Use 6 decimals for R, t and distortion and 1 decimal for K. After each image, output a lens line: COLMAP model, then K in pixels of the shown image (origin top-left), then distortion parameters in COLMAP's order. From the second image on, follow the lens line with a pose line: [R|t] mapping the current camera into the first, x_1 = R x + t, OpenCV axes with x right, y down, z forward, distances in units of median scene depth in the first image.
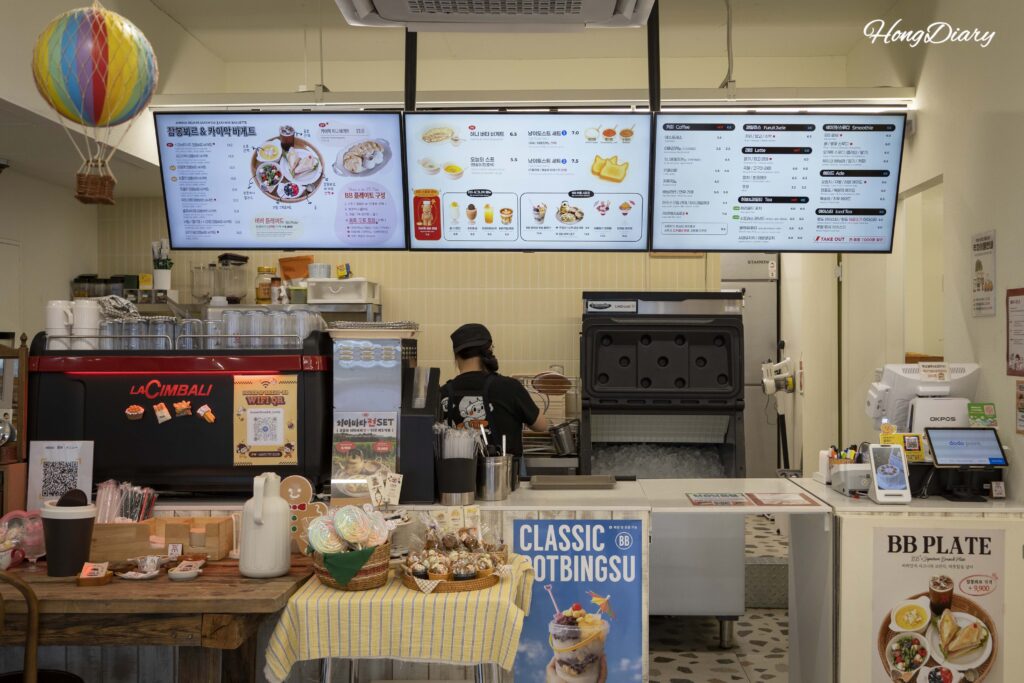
lens RADIAL K [[974.0, 0, 512.0], [0, 974.0, 341.5], [0, 0, 1]] dist [-0.001148, -0.000918]
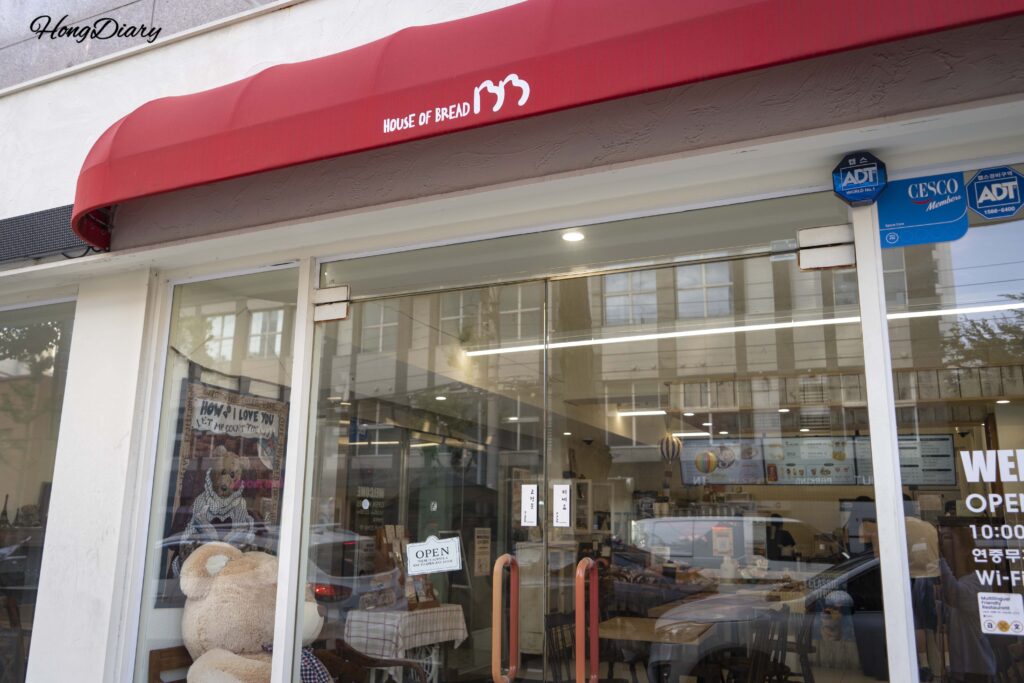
lens RADIAL K [[824.1, 0, 512.0], [0, 824.1, 341.5], [0, 0, 1]] dist [-0.010031, -0.004417]
pose [[0.923058, -0.068387, -0.378532, 0.149286], [-0.014322, 0.977277, -0.211483, 0.015761], [0.384393, 0.200632, 0.901104, -1.553384]]
